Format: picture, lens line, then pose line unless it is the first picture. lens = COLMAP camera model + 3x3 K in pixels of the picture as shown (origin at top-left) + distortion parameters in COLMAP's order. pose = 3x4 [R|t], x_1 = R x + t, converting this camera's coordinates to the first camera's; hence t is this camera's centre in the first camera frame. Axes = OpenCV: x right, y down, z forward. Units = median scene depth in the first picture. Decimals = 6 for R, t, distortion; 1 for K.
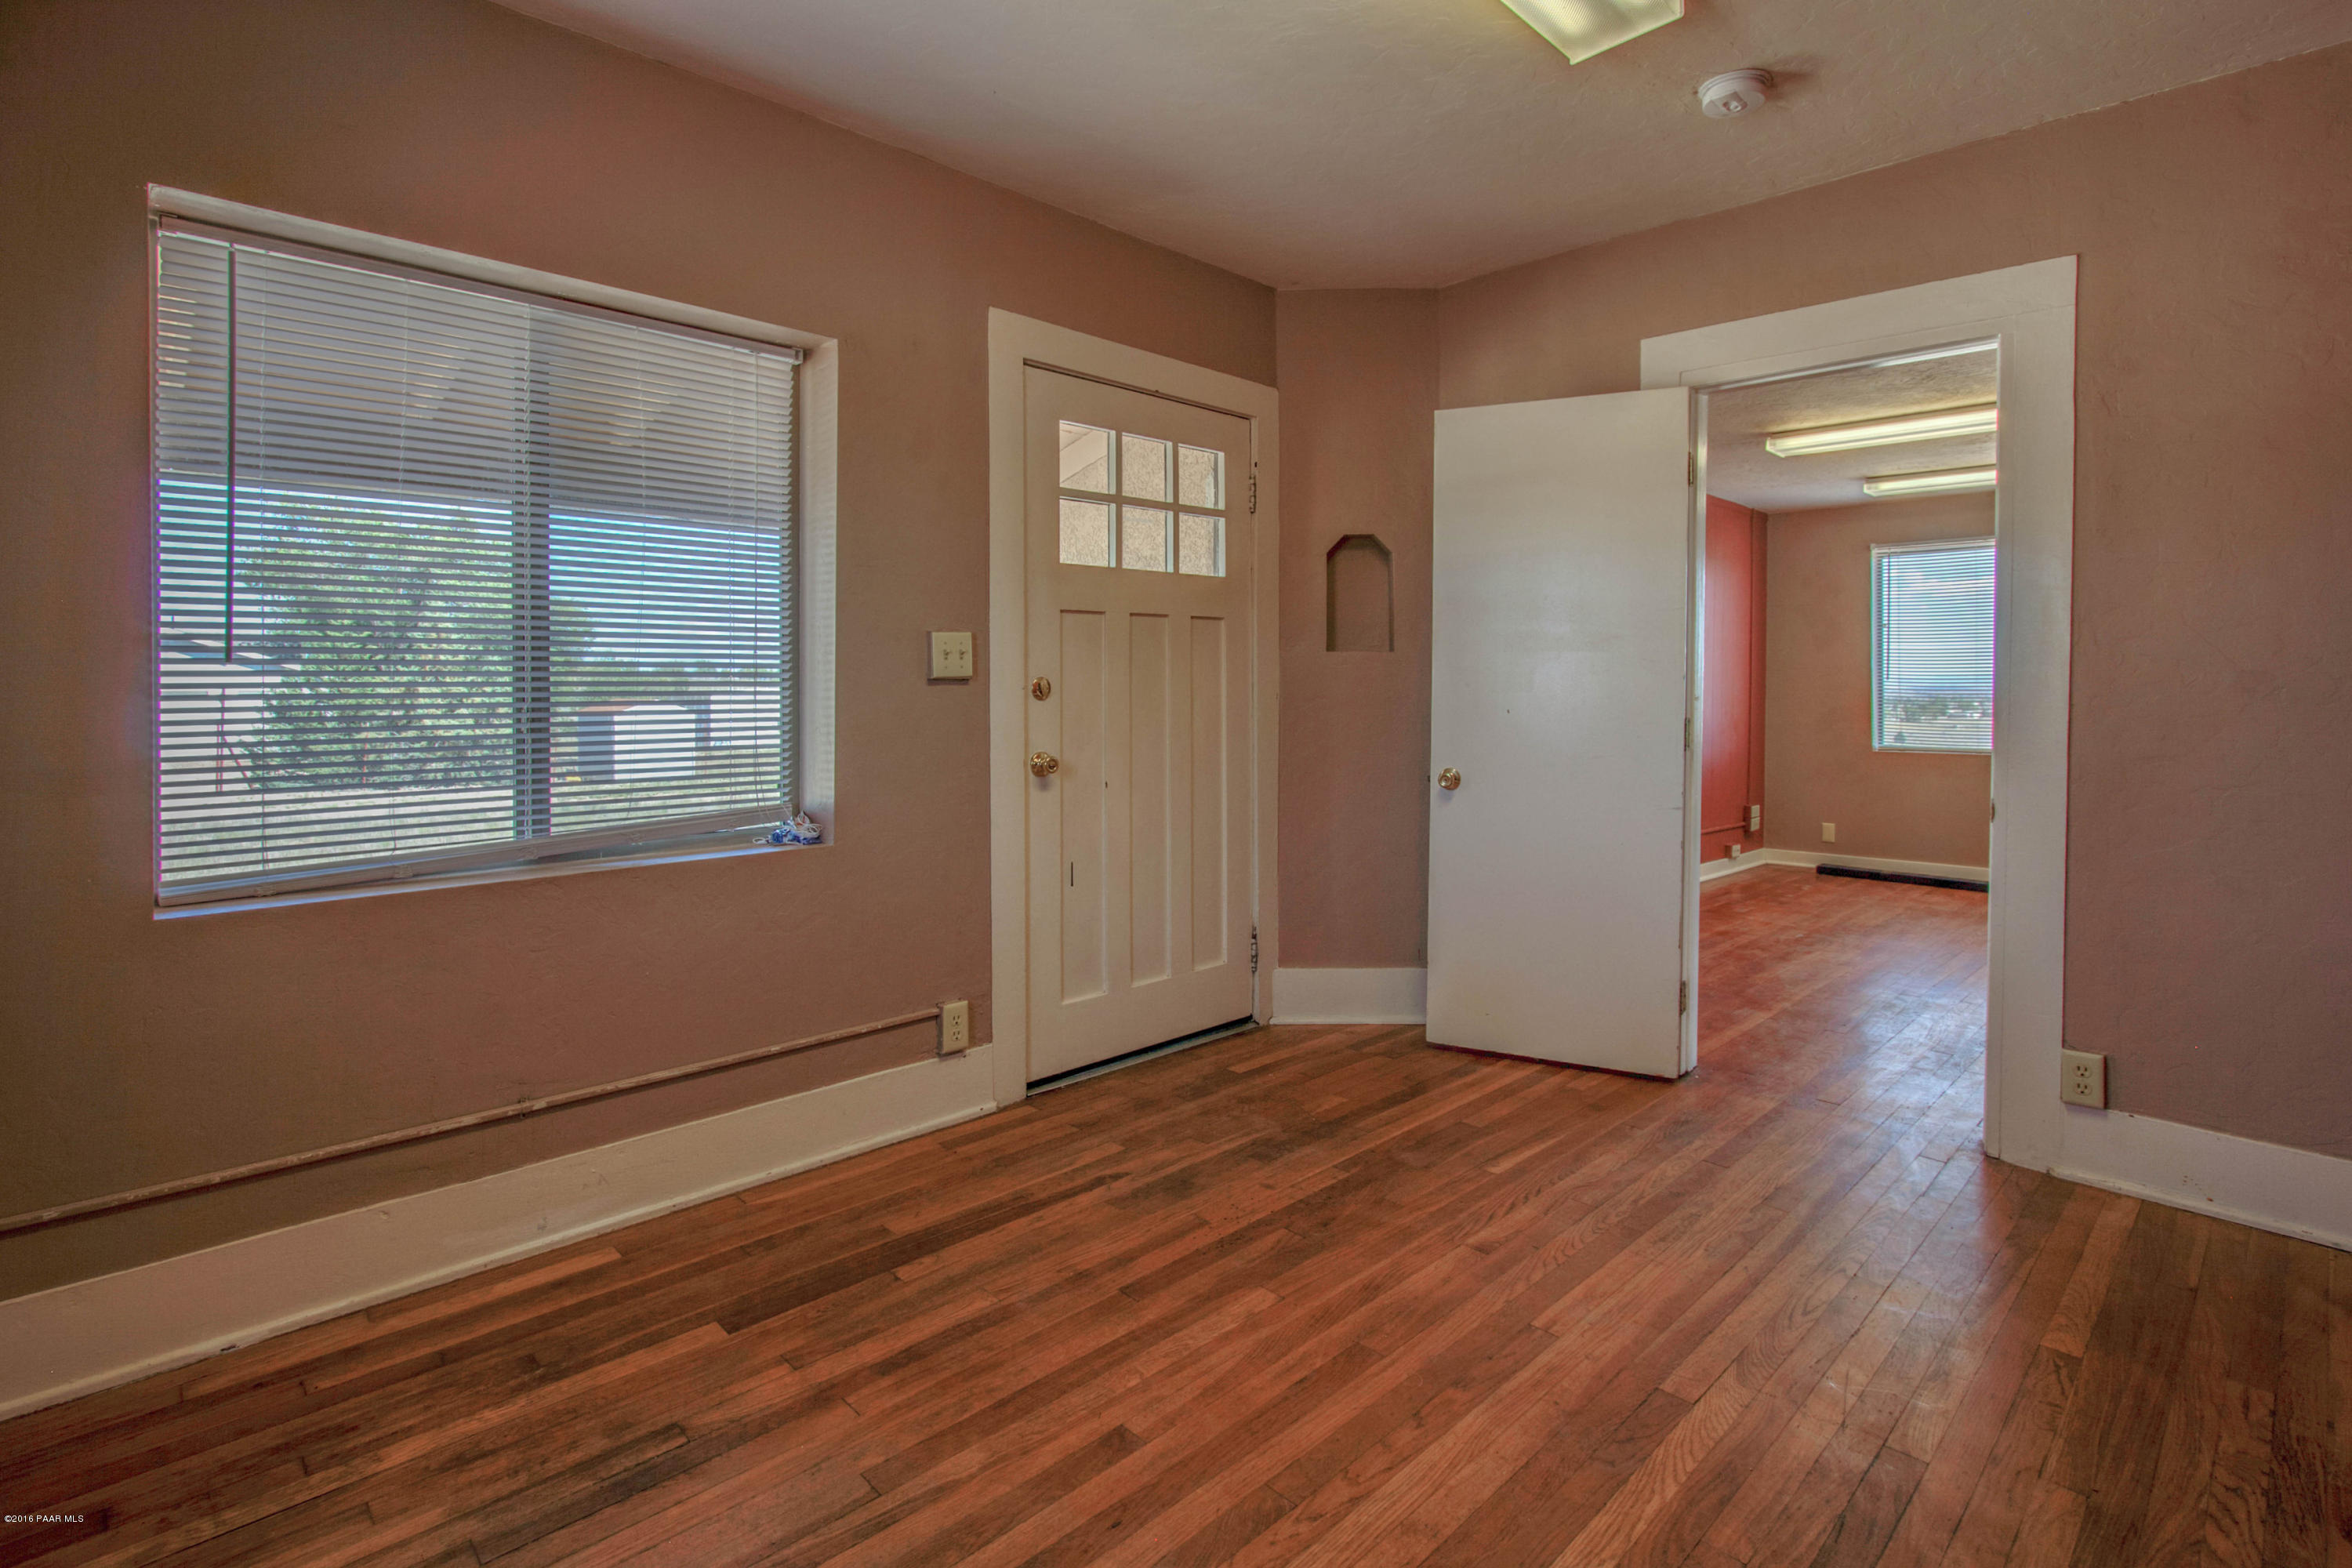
lens RADIAL K [[1108.6, 0, 1181.5], [0, 1108.6, 751.6], [0, 0, 1]] dist [-0.013054, 0.000822]
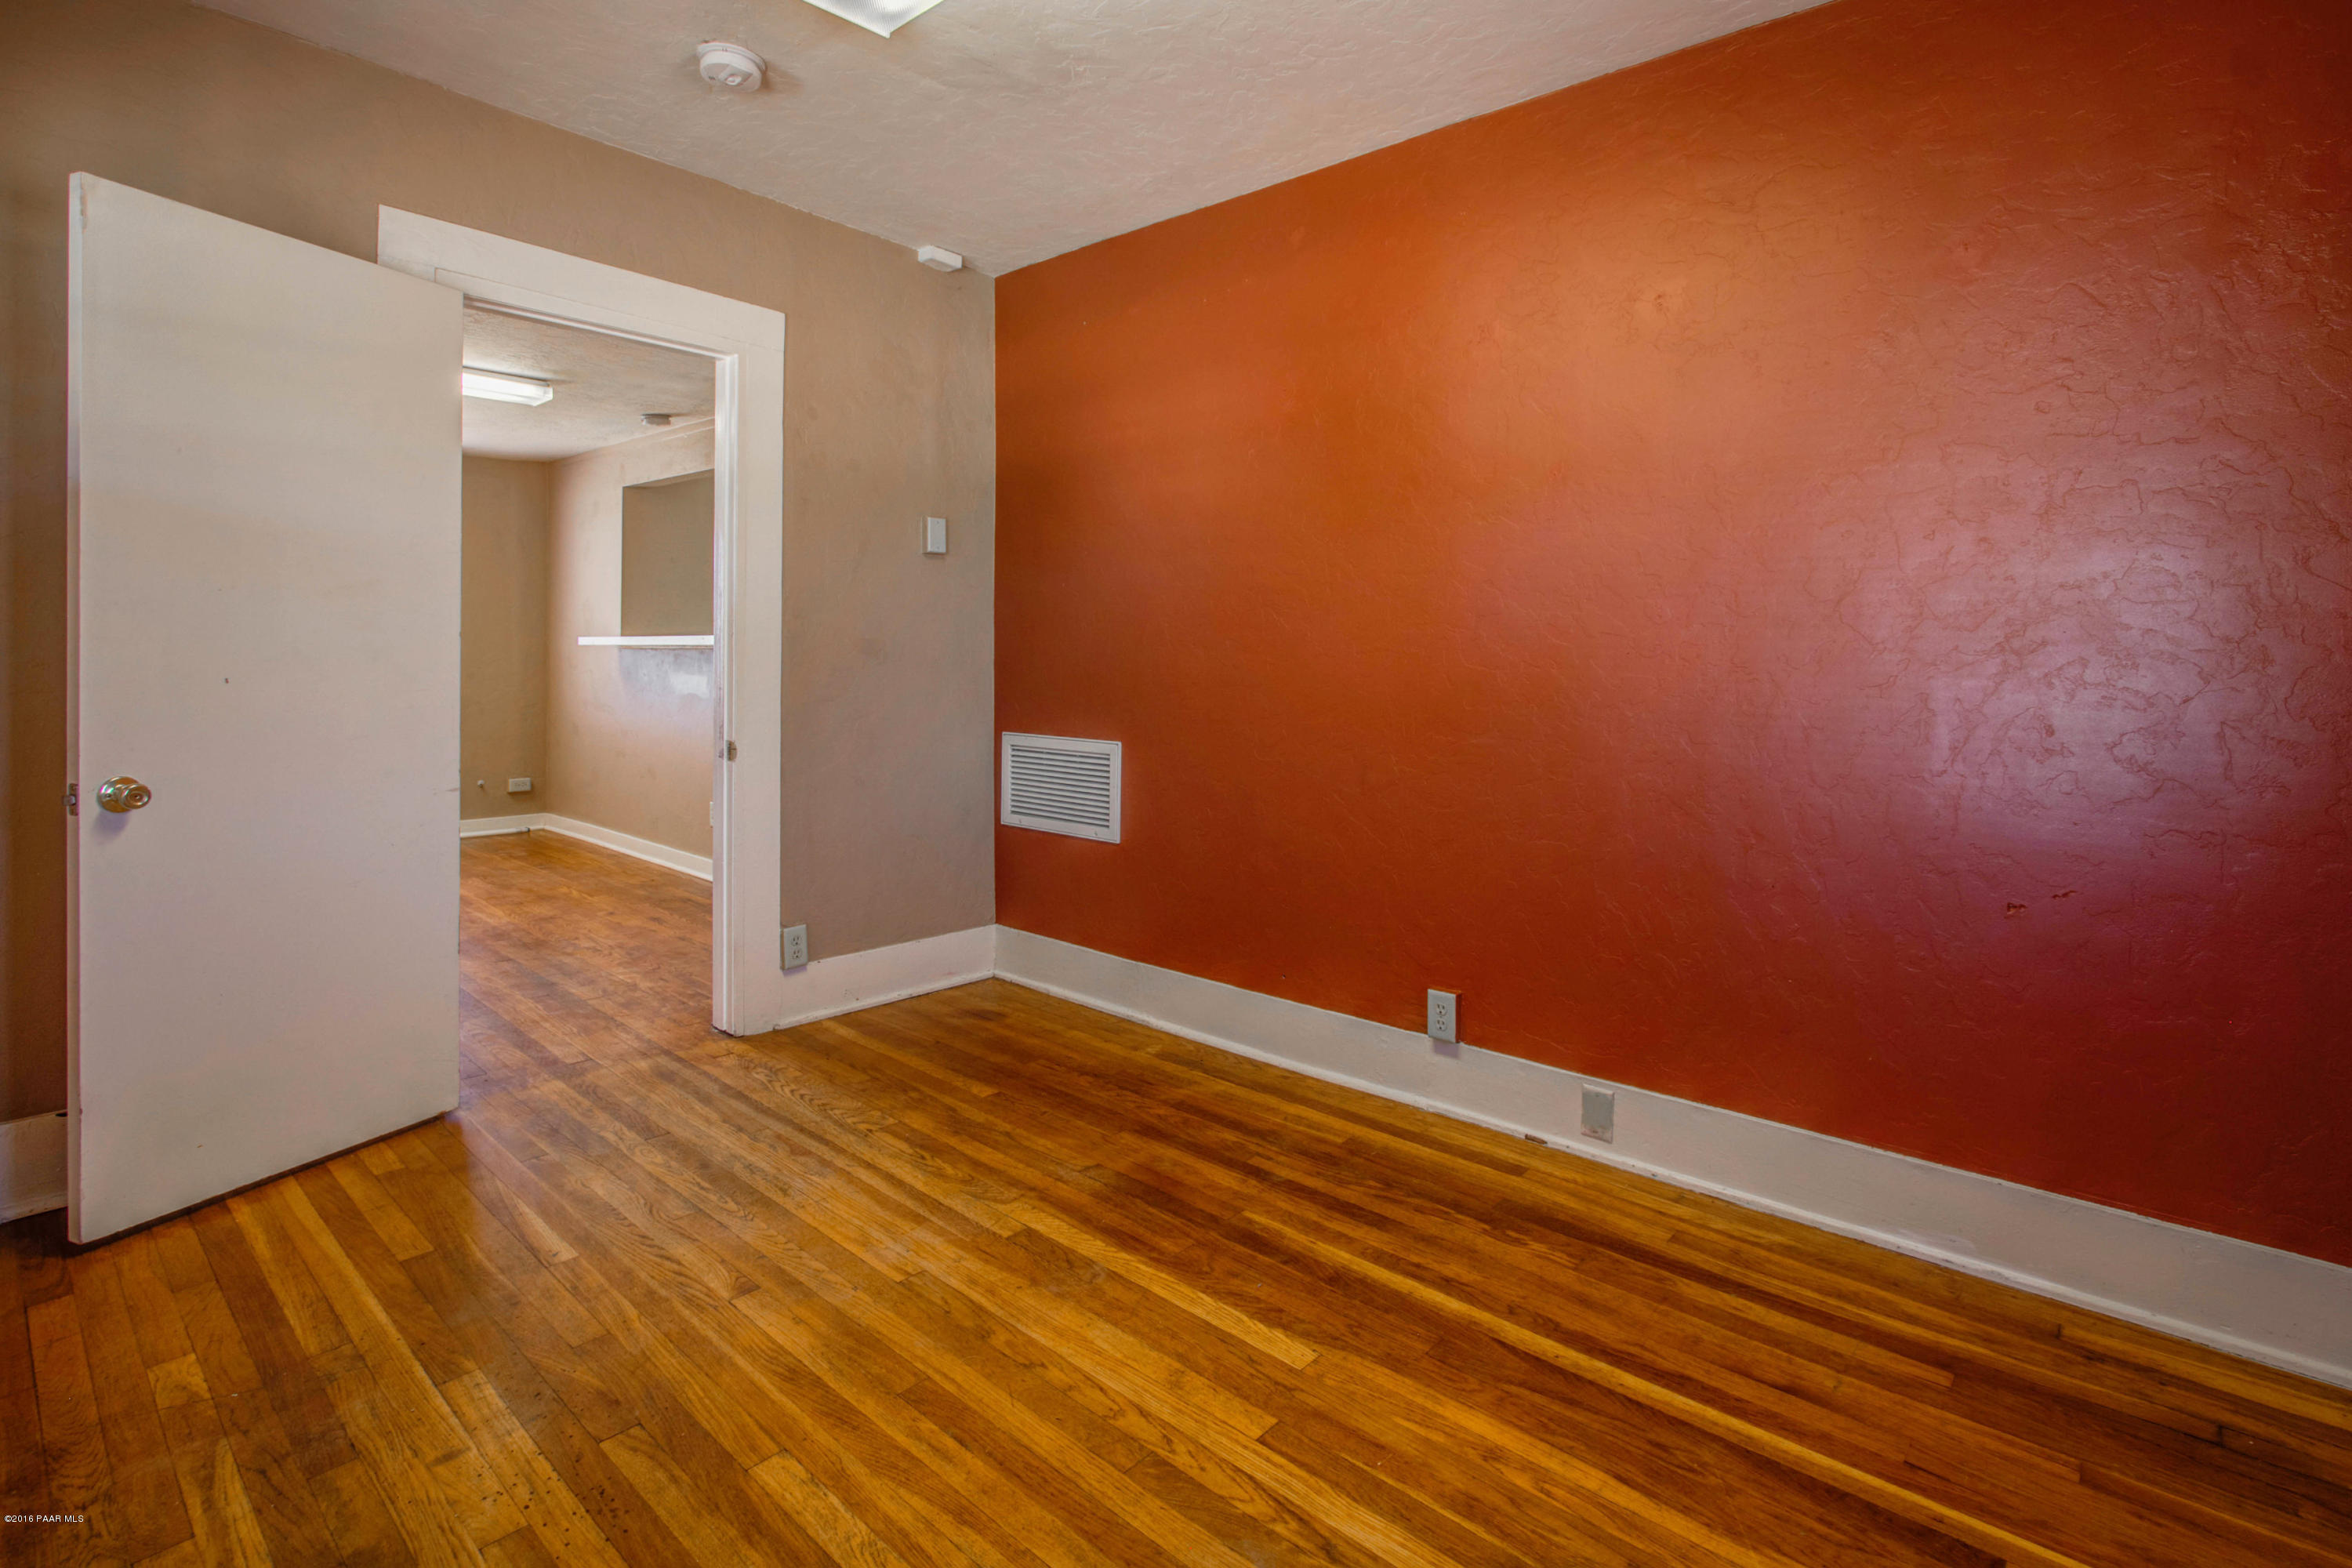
lens RADIAL K [[1140.9, 0, 1183.6], [0, 1140.9, 733.0], [0, 0, 1]] dist [-0.015508, 0.000574]
pose [[-0.074707, -0.073681, 0.994480, -0.606789], [0.043587, 0.996072, 0.077073, -0.046263], [-0.996252, 0.049104, -0.071202, 0.677339]]
